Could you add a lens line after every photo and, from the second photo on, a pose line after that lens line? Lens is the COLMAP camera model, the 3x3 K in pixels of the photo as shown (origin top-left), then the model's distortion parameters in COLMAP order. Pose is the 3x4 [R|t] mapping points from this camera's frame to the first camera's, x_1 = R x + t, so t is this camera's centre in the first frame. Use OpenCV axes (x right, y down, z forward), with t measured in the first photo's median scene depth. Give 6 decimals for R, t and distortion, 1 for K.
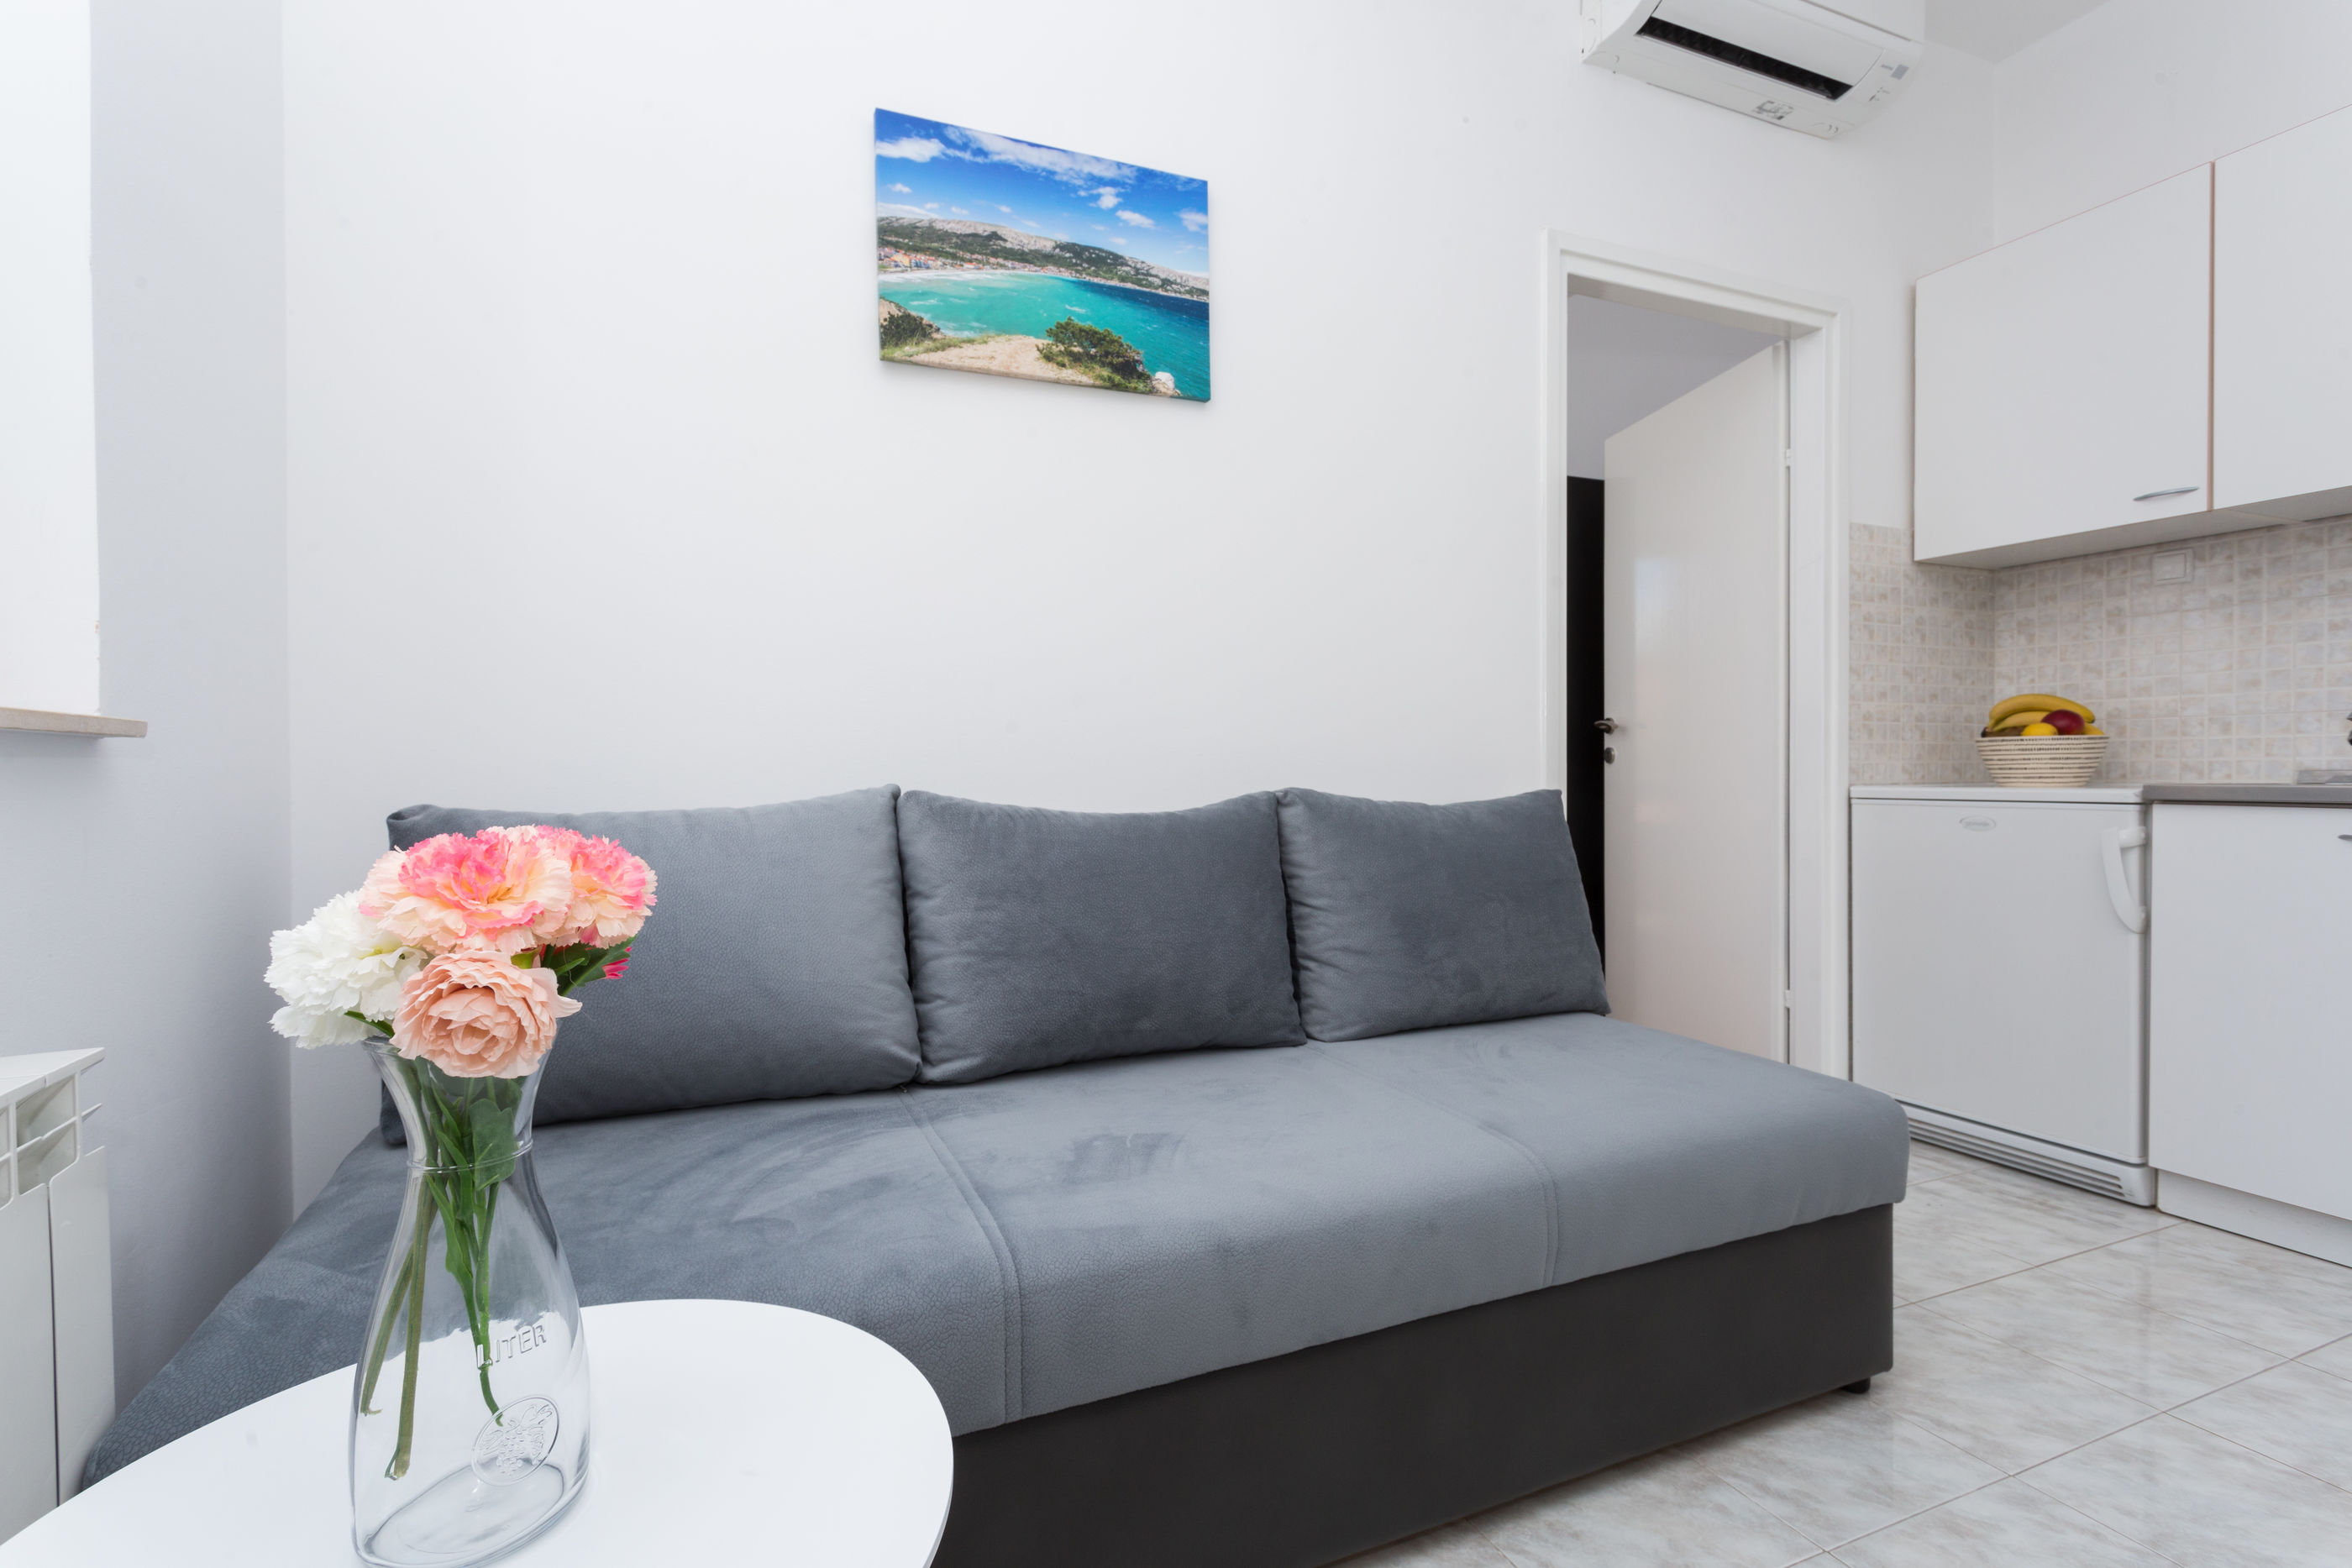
lens RADIAL K [[1104.5, 0, 1179.6], [0, 1104.5, 771.0], [0, 0, 1]] dist [0.004905, 0.000598]
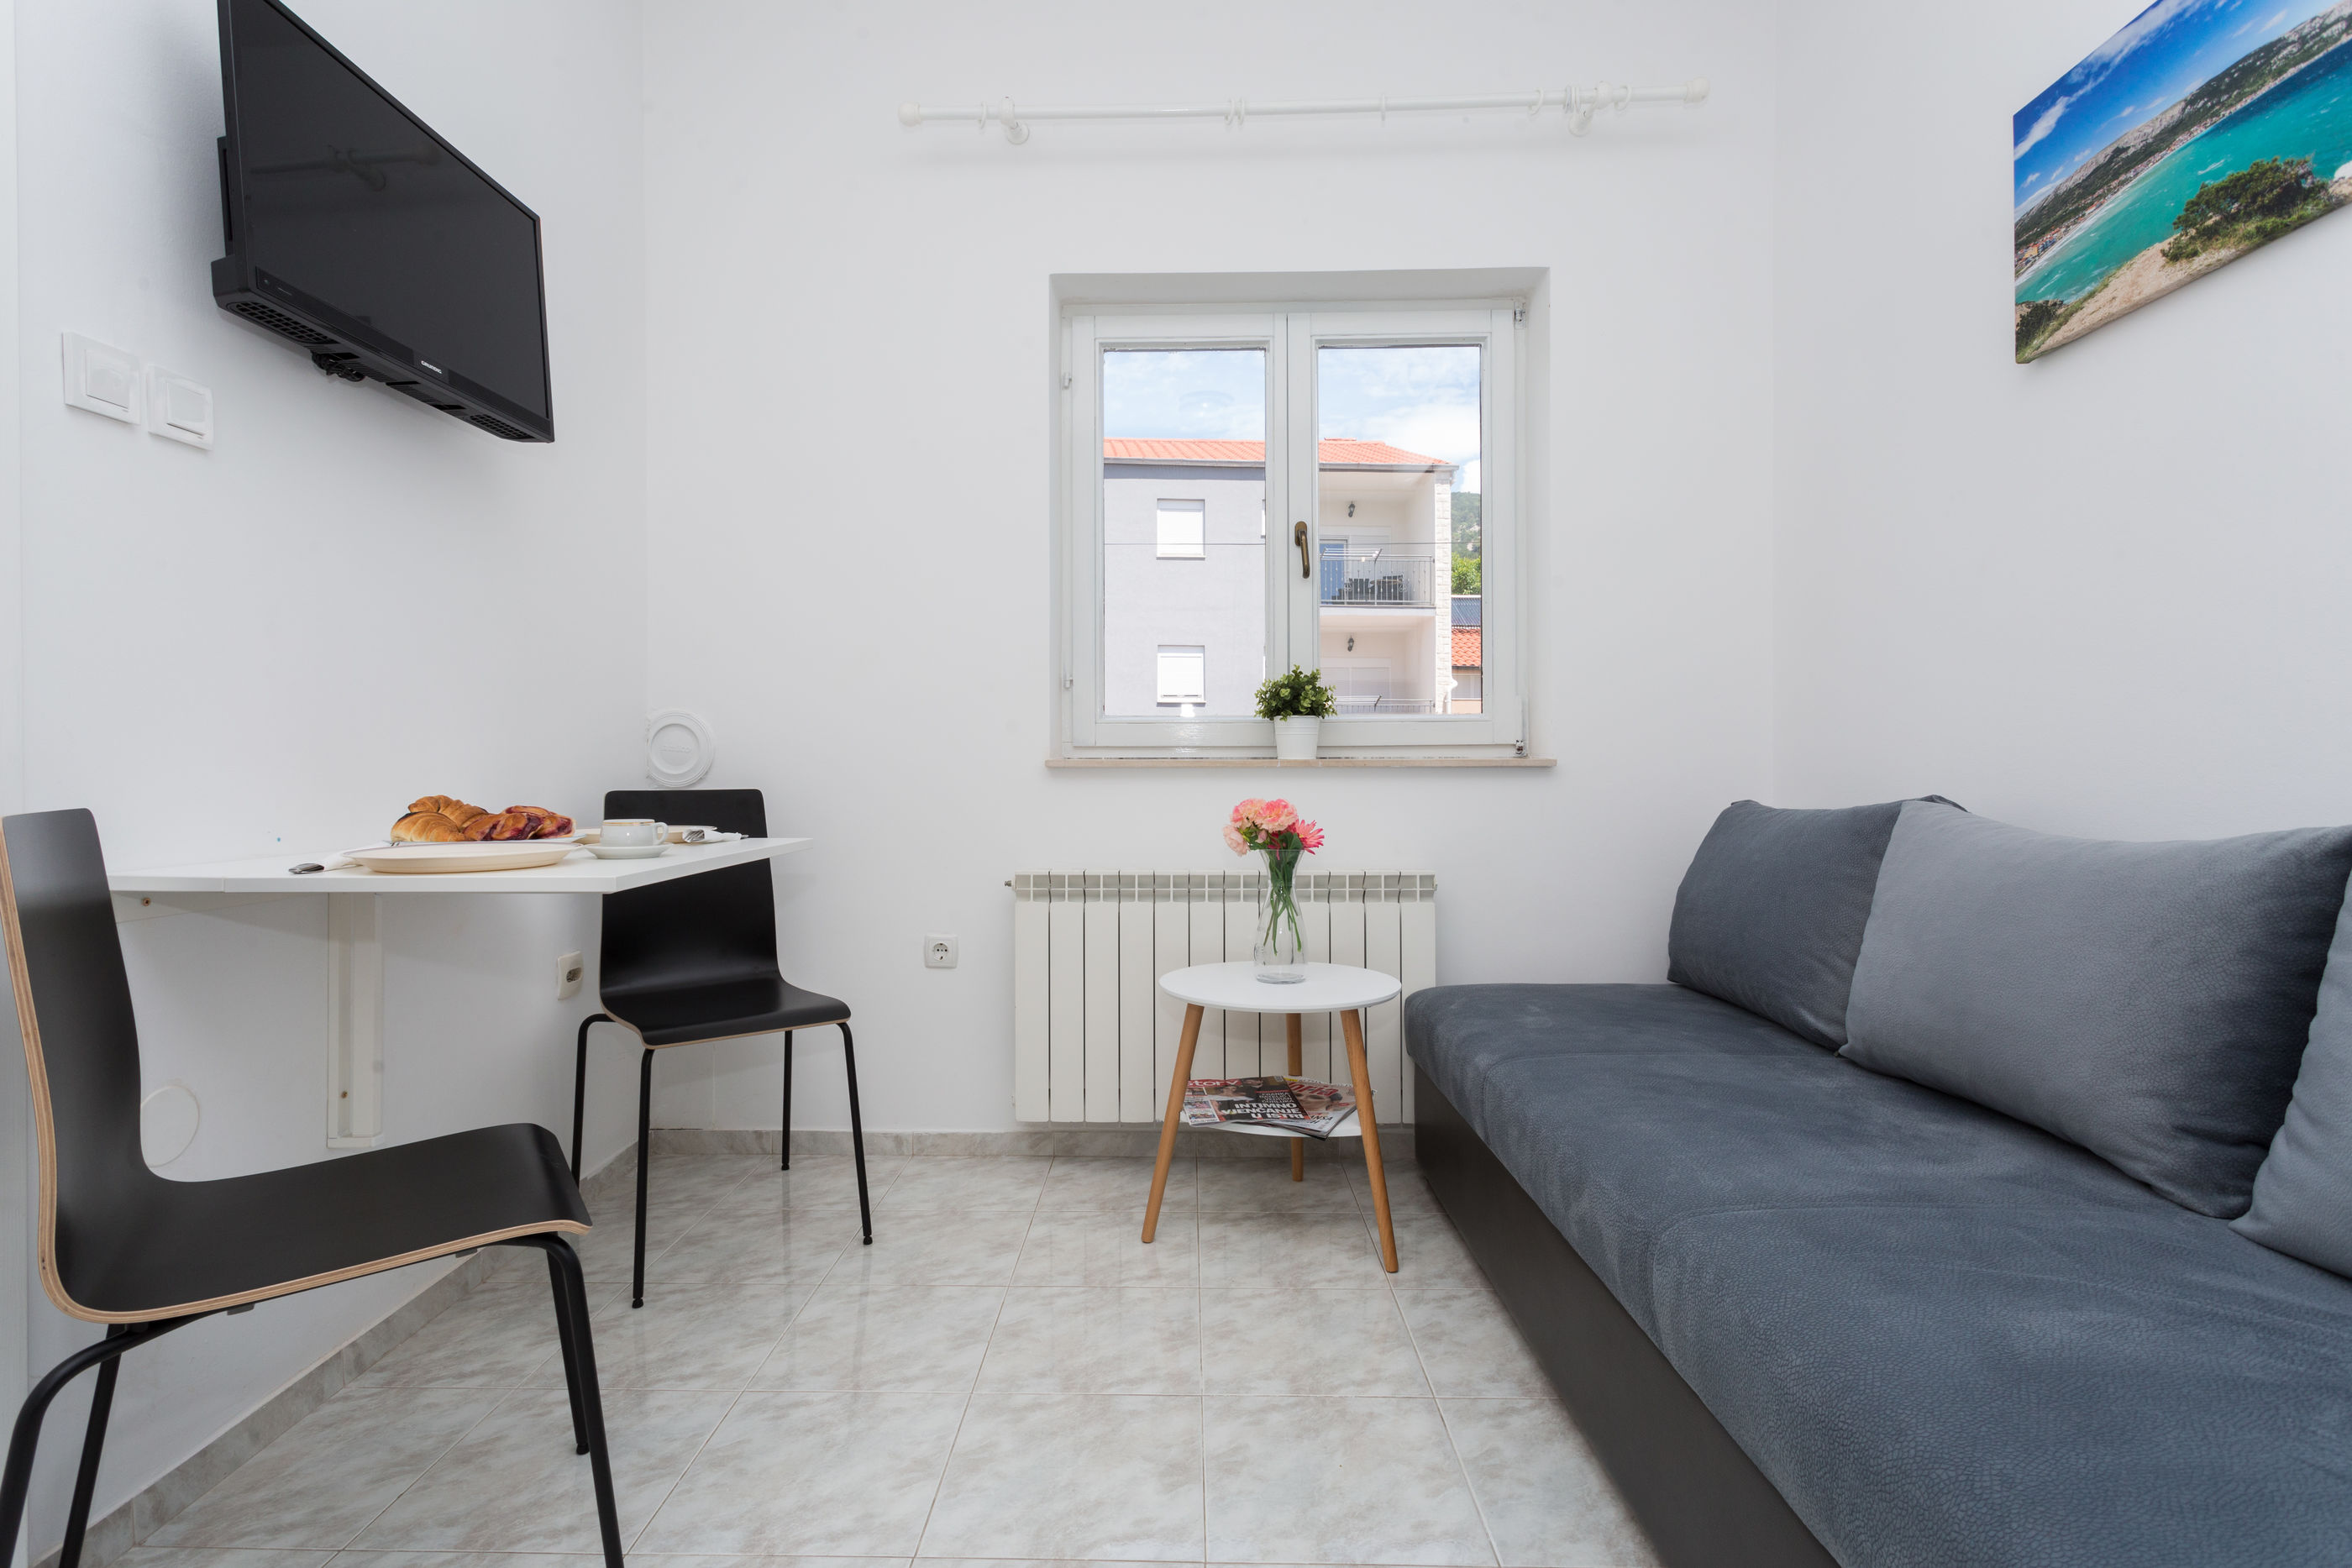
lens RADIAL K [[1104.5, 0, 1166.3], [0, 1104.5, 777.8], [0, 0, 1]] dist [0.004905, 0.000598]
pose [[-0.413153, 0.009942, -0.910608, 1.007357], [0.004633, 0.999950, 0.008815, -0.017562], [0.910650, -0.000577, -0.413178, 0.759194]]
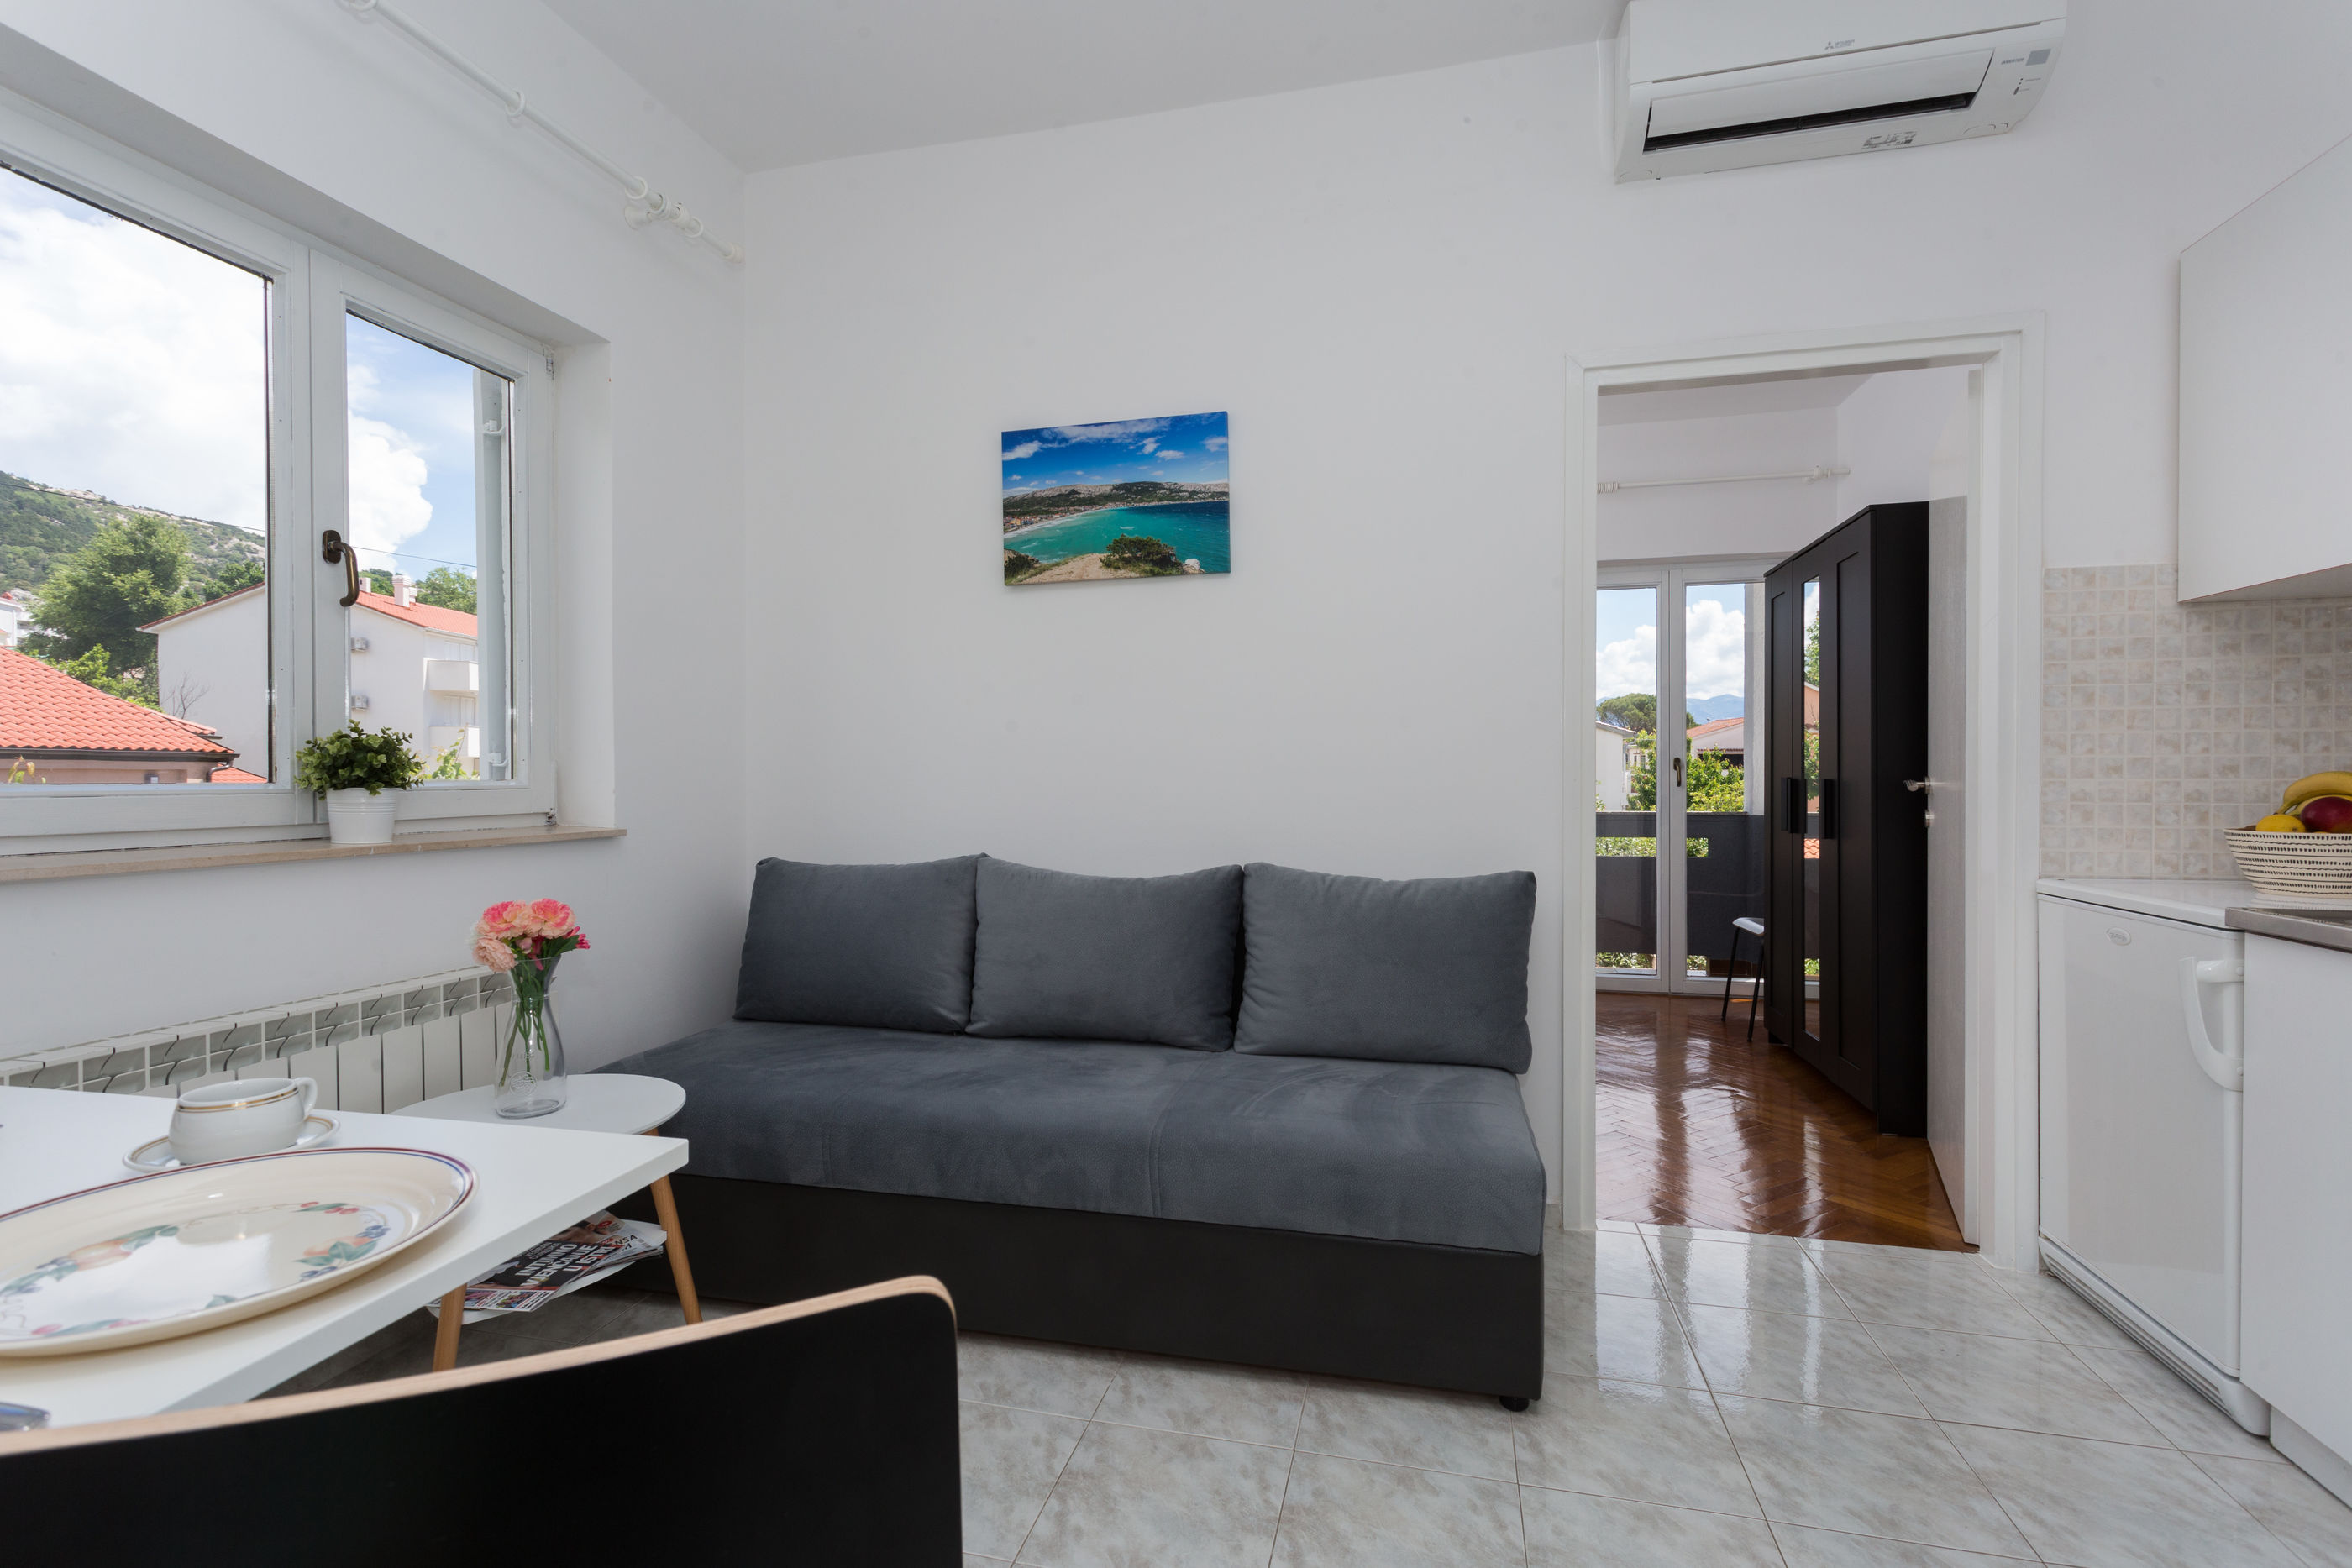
lens RADIAL K [[1104.5, 0, 1164.4], [0, 1104.5, 775.9], [0, 0, 1]] dist [0.004905, 0.000598]
pose [[0.793632, 0.003753, -0.608386, 0.949850], [-0.001898, 0.999991, 0.003692, -0.108728], [0.608395, -0.001775, 0.793632, -0.146646]]
